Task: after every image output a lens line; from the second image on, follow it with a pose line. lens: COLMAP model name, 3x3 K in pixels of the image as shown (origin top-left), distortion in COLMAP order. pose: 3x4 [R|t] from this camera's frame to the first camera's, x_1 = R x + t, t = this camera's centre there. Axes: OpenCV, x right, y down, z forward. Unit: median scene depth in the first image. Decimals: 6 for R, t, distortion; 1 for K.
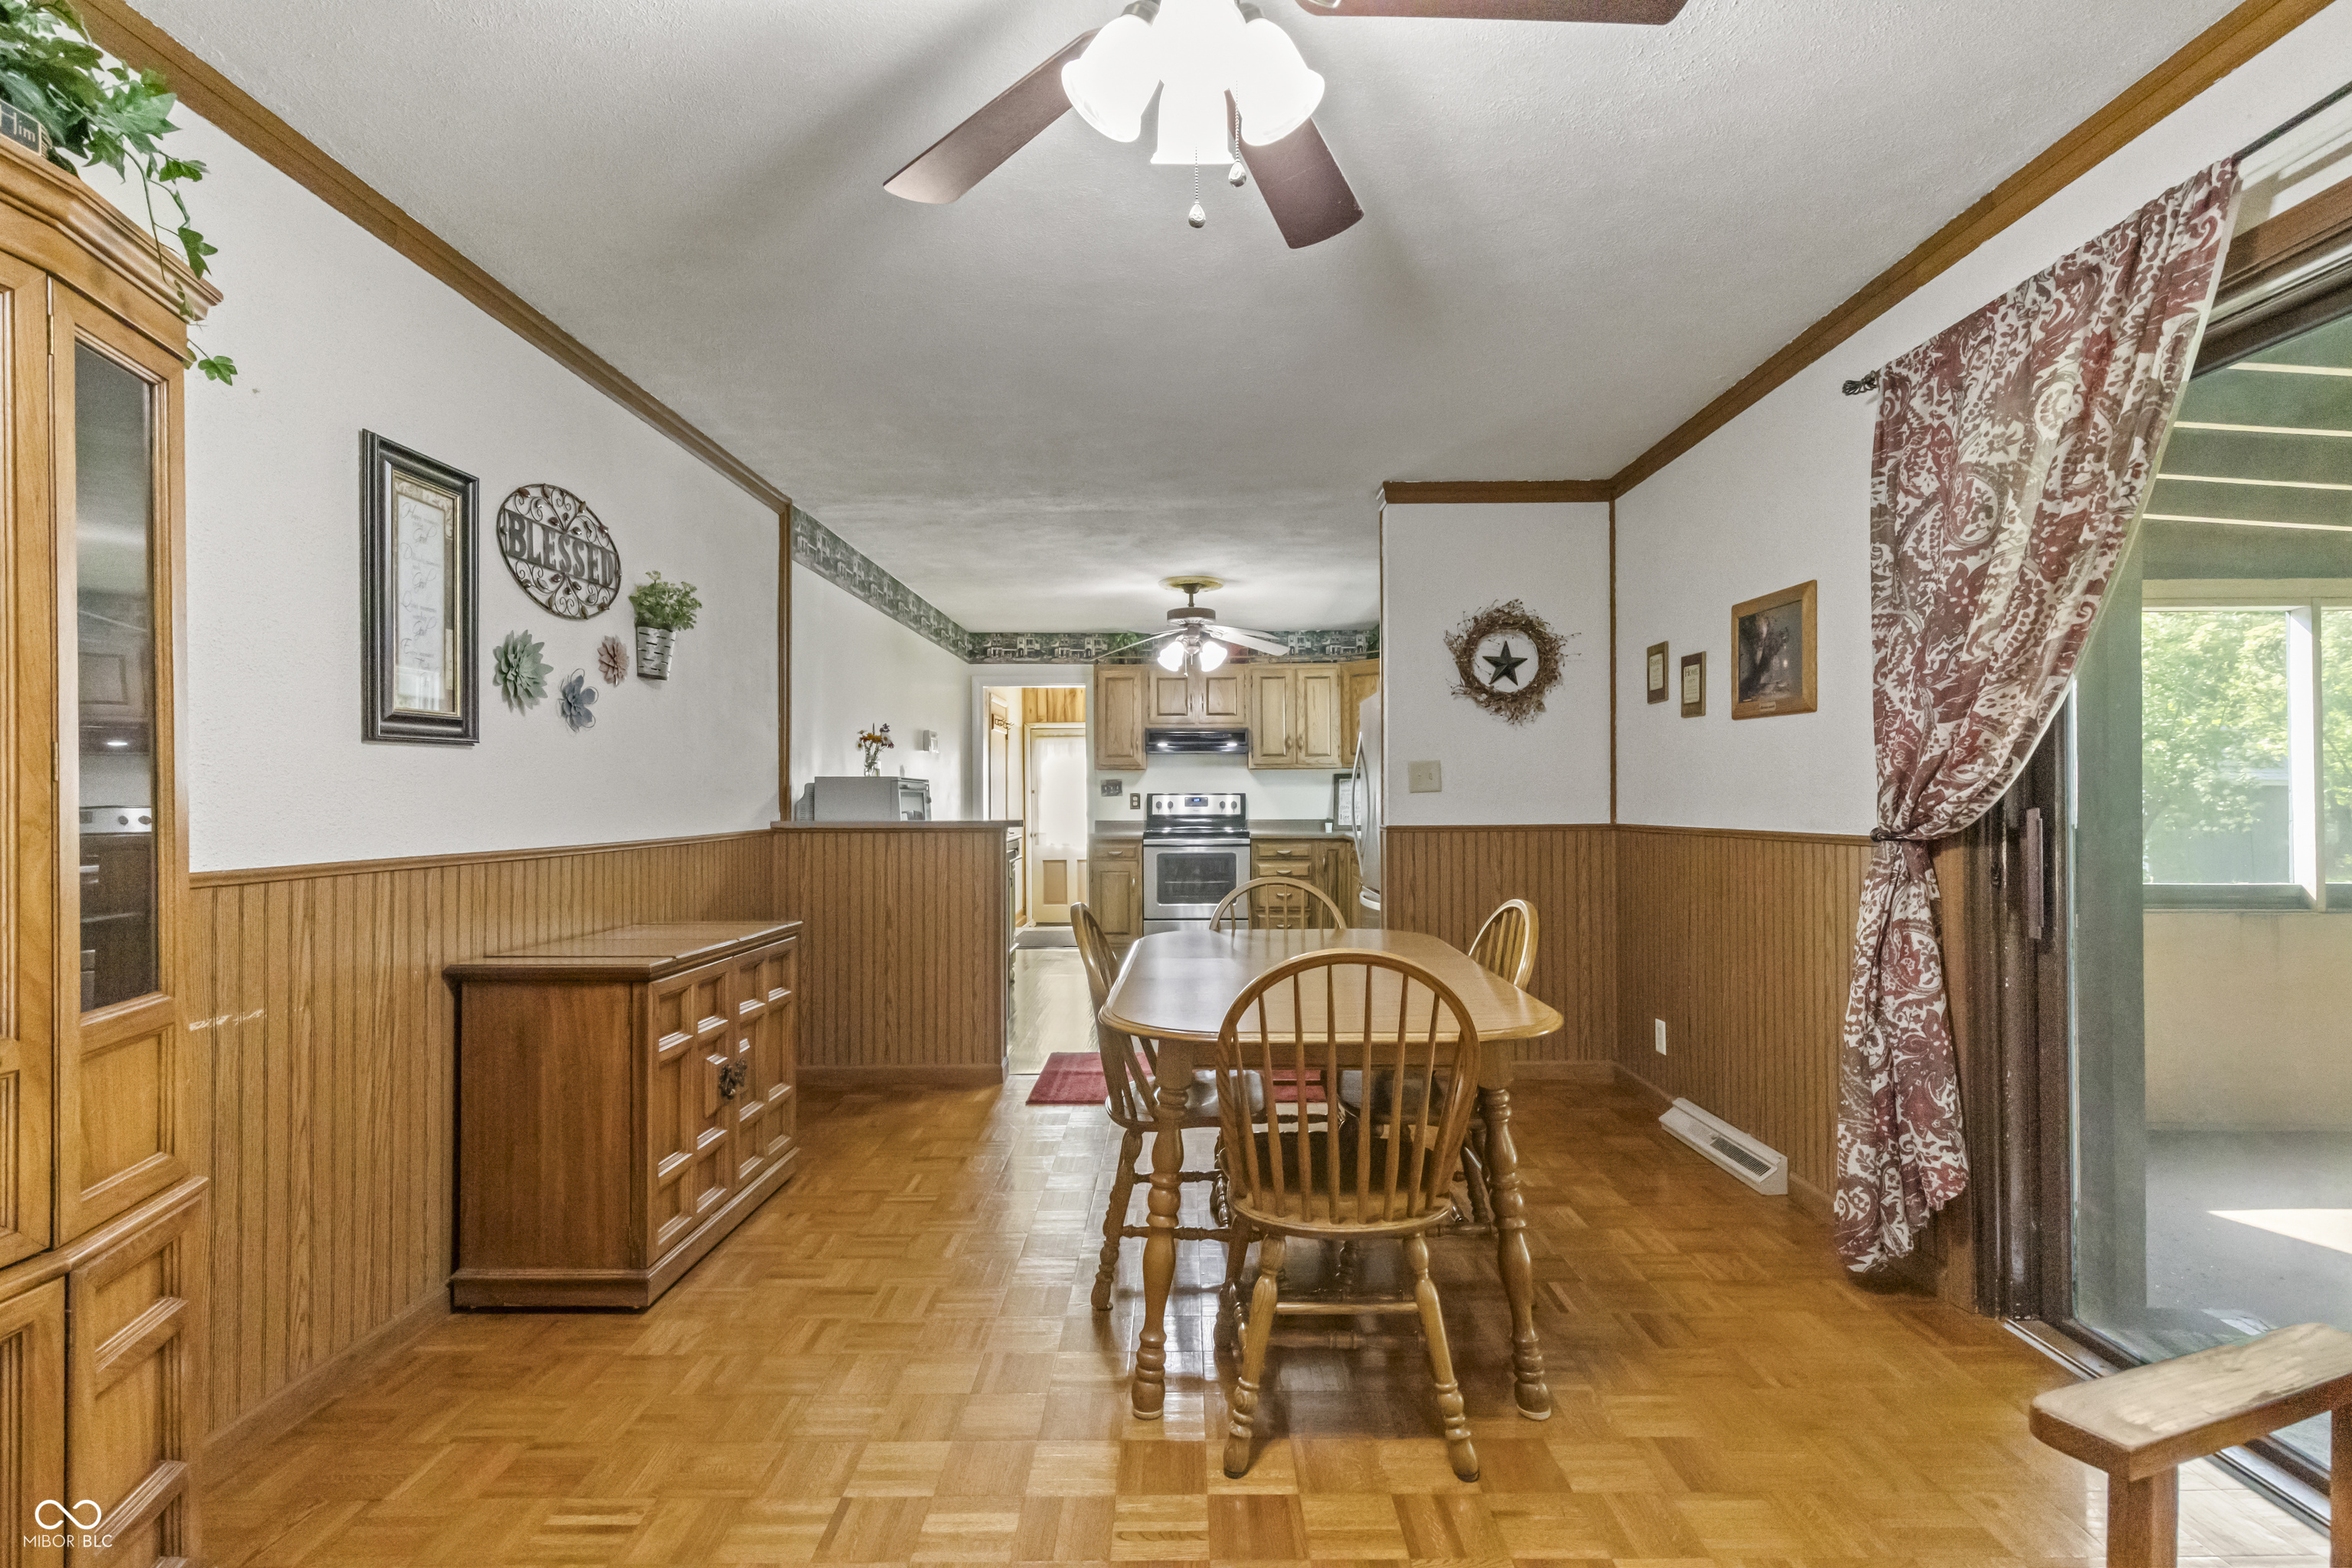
lens RADIAL K [[1053.8, 0, 1177.3], [0, 1053.8, 789.9], [0, 0, 1]] dist [0.002054, -0.000167]
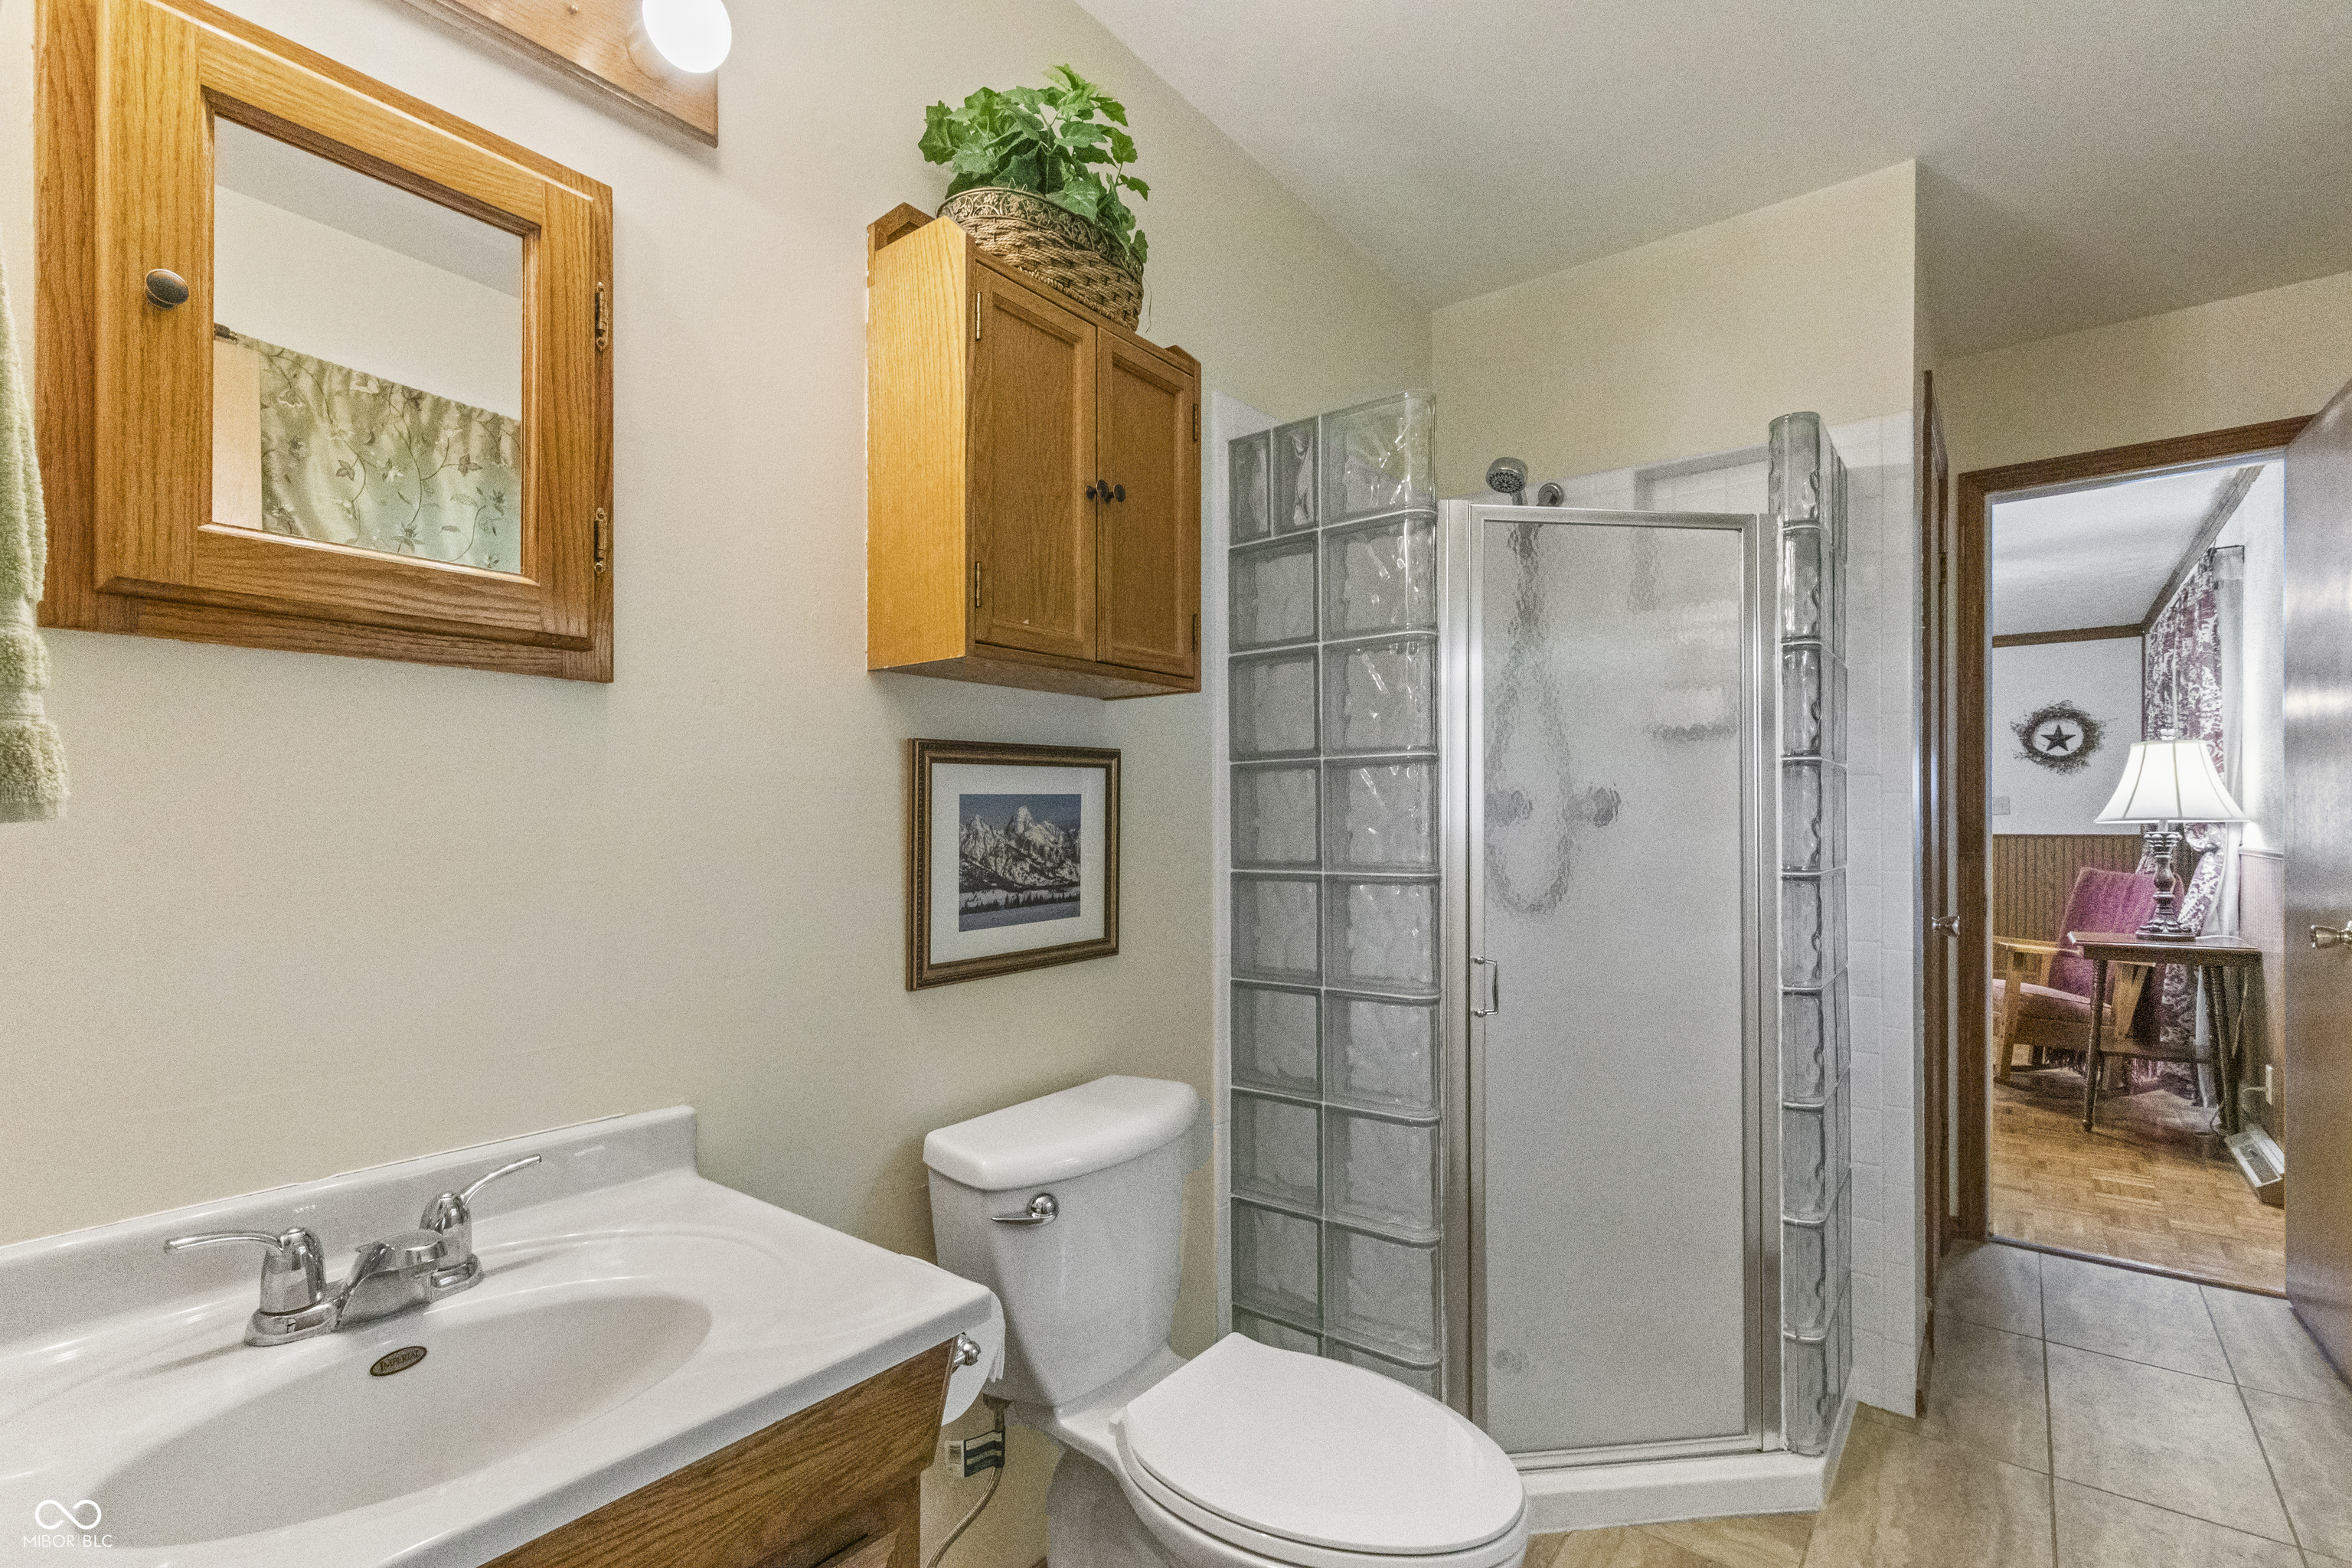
lens RADIAL K [[1061.1, 0, 1184.3], [0, 1061.1, 793.8], [0, 0, 1]] dist [0.001018, -0.000827]
pose [[0.800269, -0.004113, -0.599627, 0.232201], [-0.003122, 0.999934, -0.011025, -0.009214], [0.599633, 0.010695, 0.800204, -1.327202]]
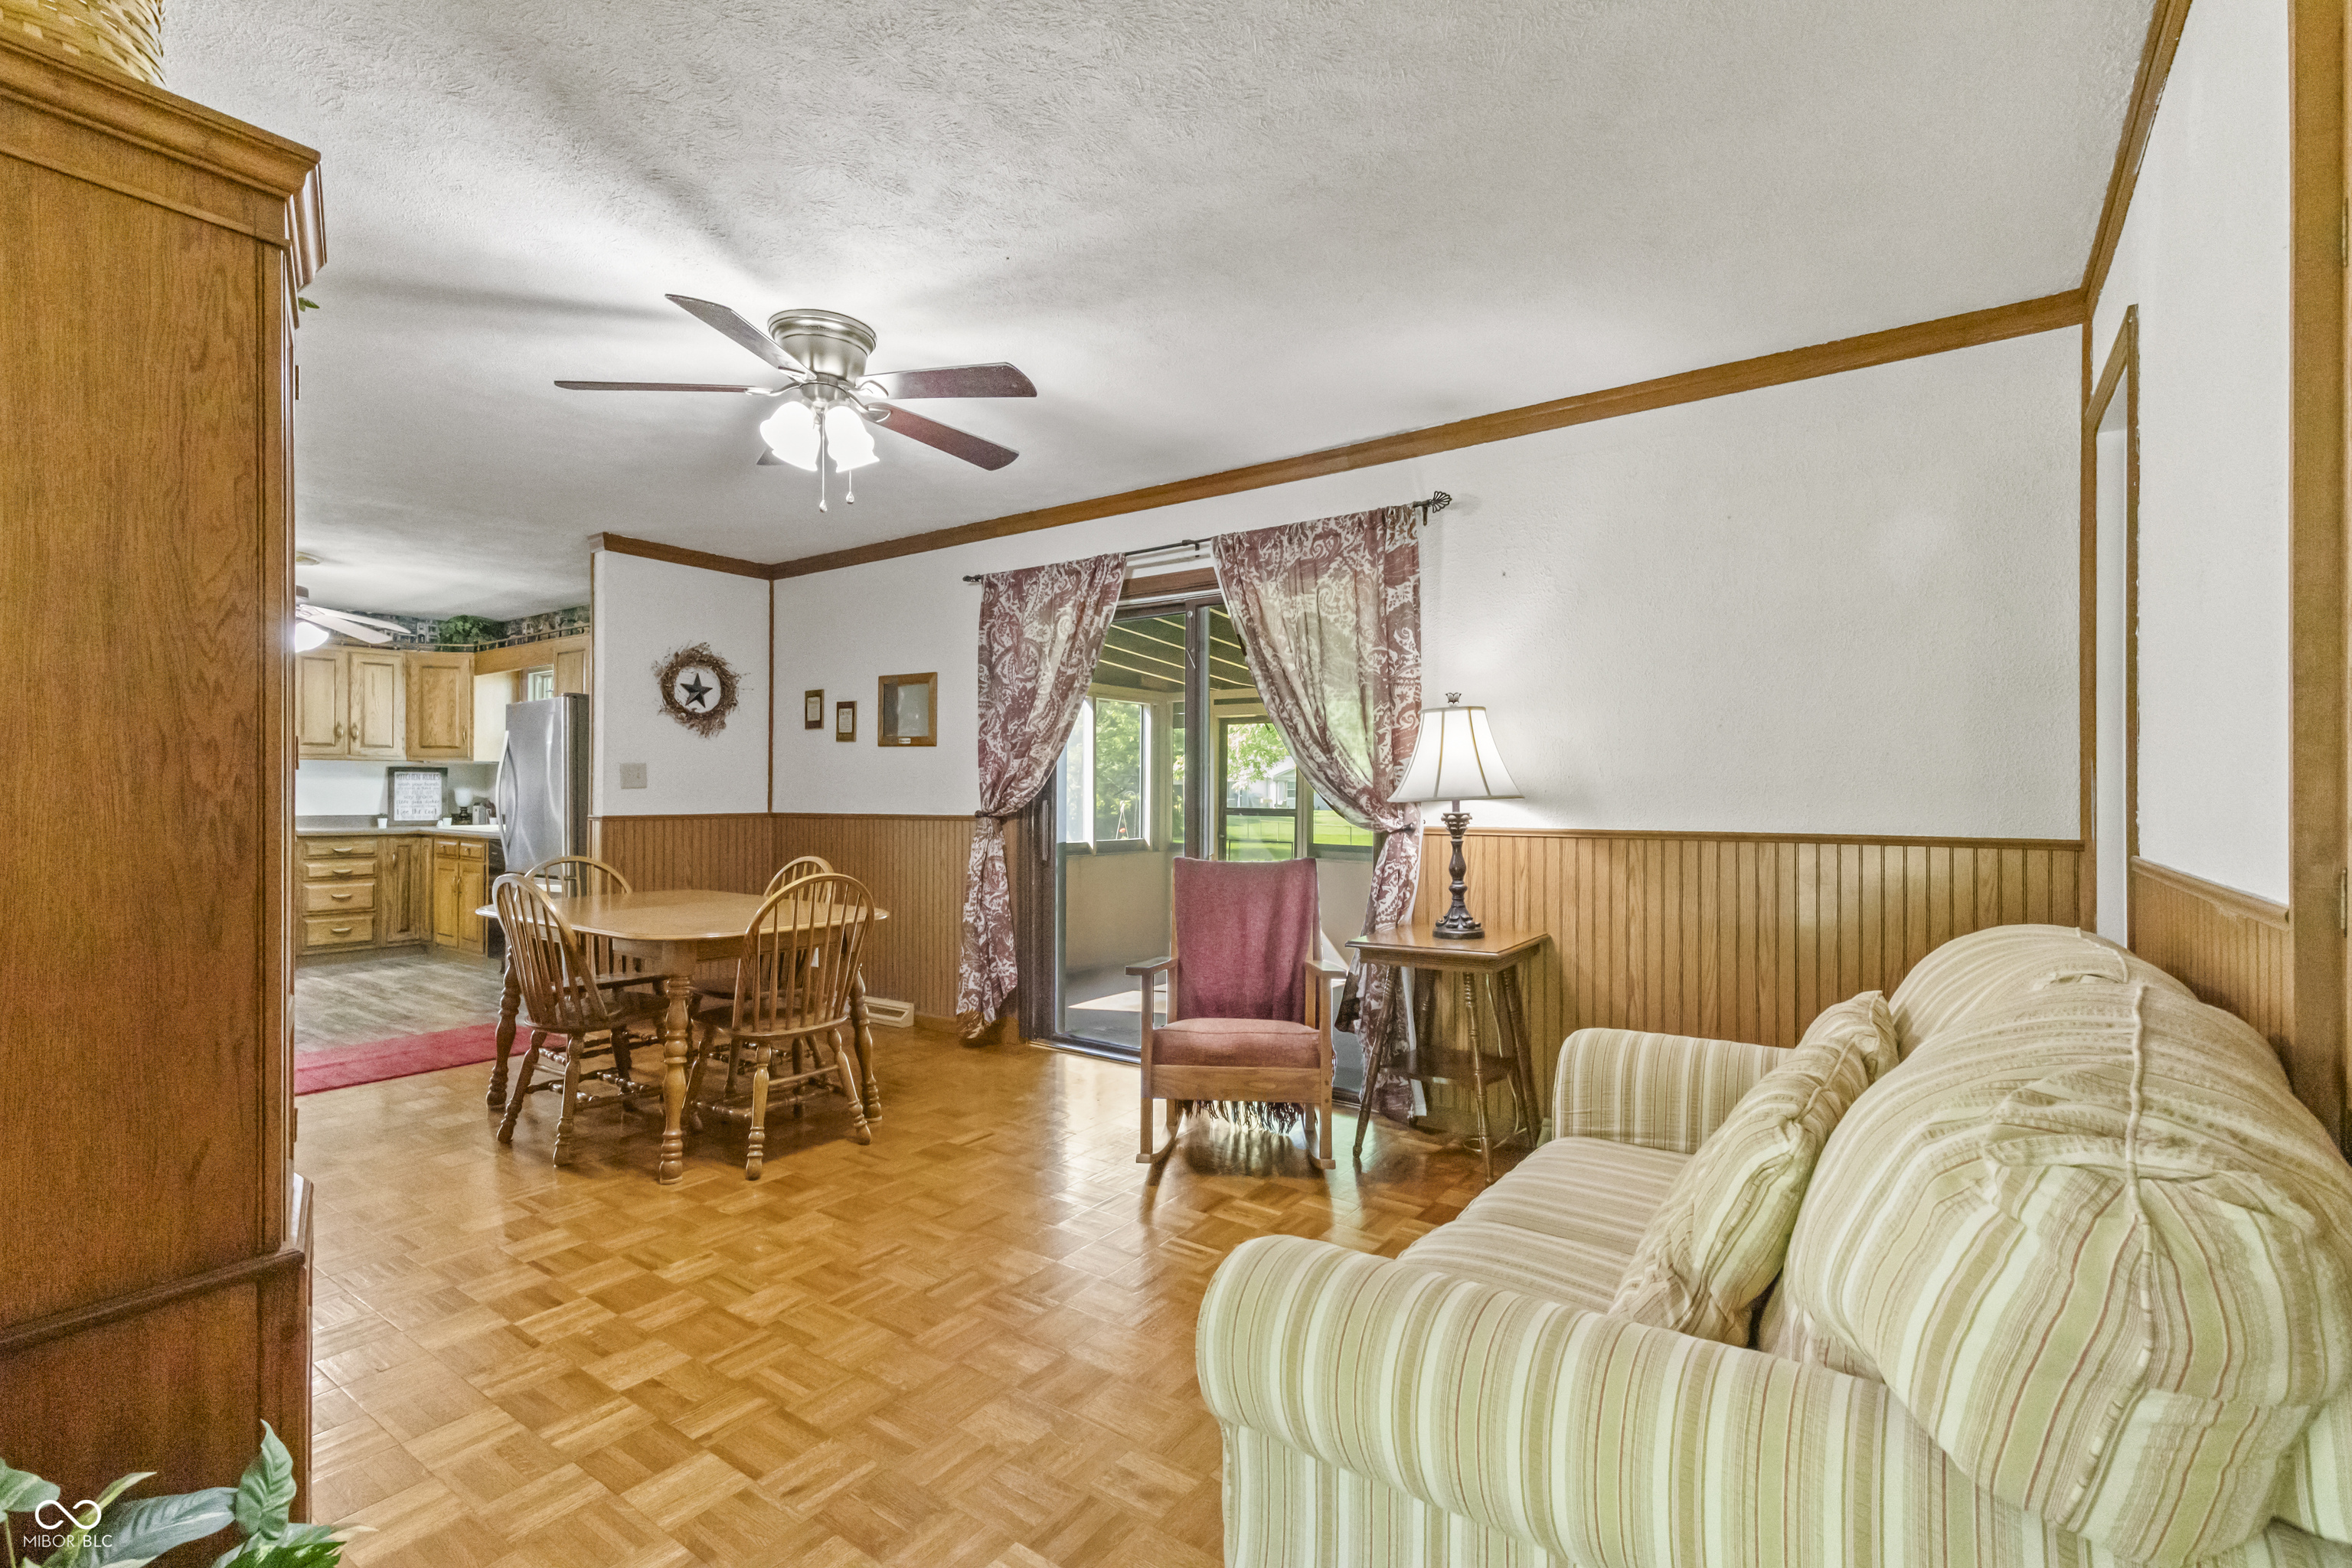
lens RADIAL K [[1058.2, 0, 1190.9], [0, 1058.2, 786.0], [0, 0, 1]] dist [0.000866, 0.000067]
pose [[0.570954, 0.012403, 0.820889, -0.457383], [-0.012265, 0.999903, -0.006577, -0.000681], [-0.820891, -0.006314, 0.571050, -0.277353]]
